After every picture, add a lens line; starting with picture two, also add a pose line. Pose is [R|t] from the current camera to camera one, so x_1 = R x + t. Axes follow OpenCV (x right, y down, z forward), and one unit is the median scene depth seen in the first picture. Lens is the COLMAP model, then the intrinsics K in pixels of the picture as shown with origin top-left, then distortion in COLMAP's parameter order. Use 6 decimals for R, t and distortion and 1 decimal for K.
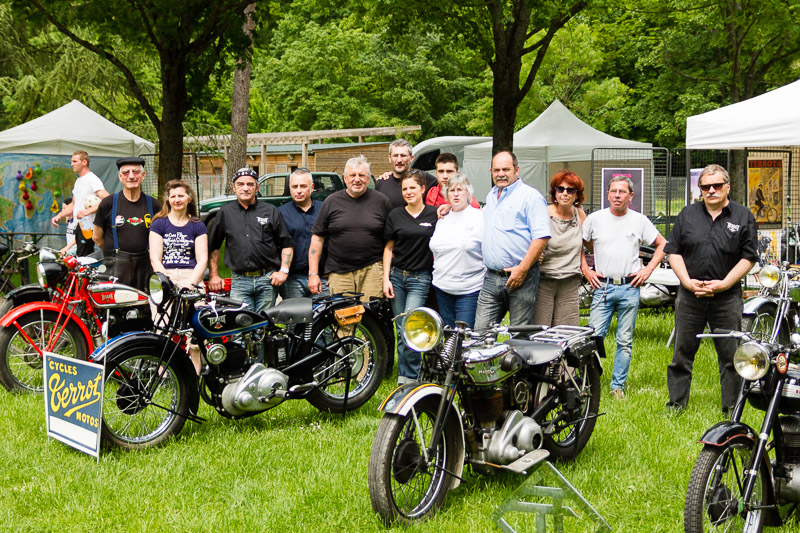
lens RADIAL K [[1323.6, 0, 401.9], [0, 1323.6, 264.8], [0, 0, 1]] dist [0.063786, 0.000000]
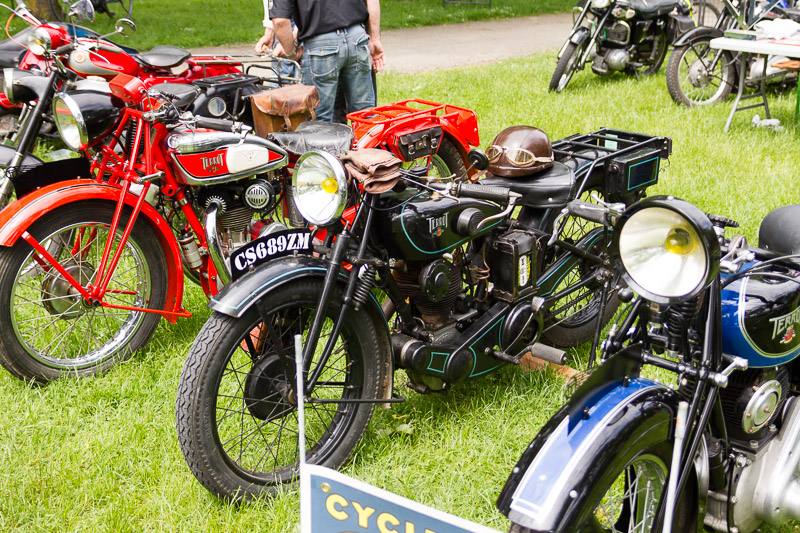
lens RADIAL K [[1116.4, 0, 401.8], [0, 1116.4, 265.5], [0, 0, 1]] dist [0.052475, 0.000000]
pose [[0.979976, -0.049210, 0.192941, -0.274756], [0.003177, 0.972721, 0.231958, -0.037035], [-0.199092, -0.226700, 0.953399, 0.705443]]
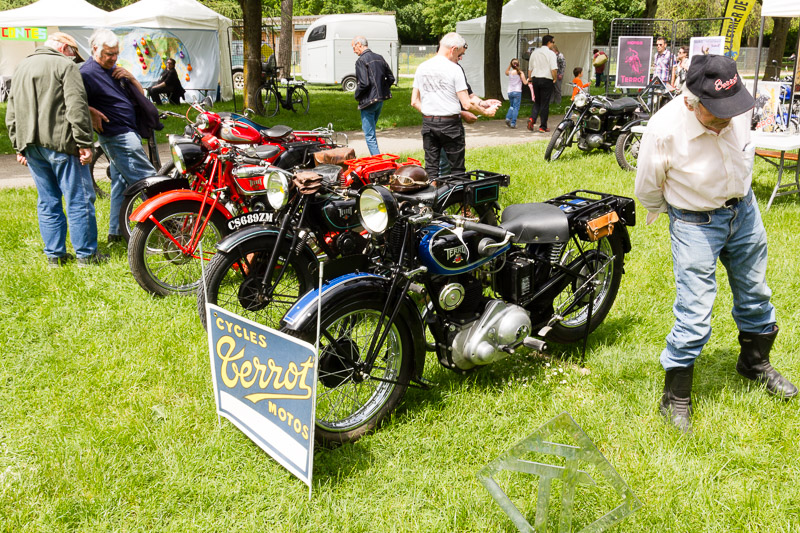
lens RADIAL K [[767.8, 0, 397.3], [0, 767.8, 270.4], [0, 0, 1]] dist [0.029188, 0.000000]
pose [[0.998944, -0.007558, 0.045328, -0.178877], [-0.002234, 0.977232, 0.212160, -0.031087], [-0.045899, -0.212037, 0.976183, 0.578812]]
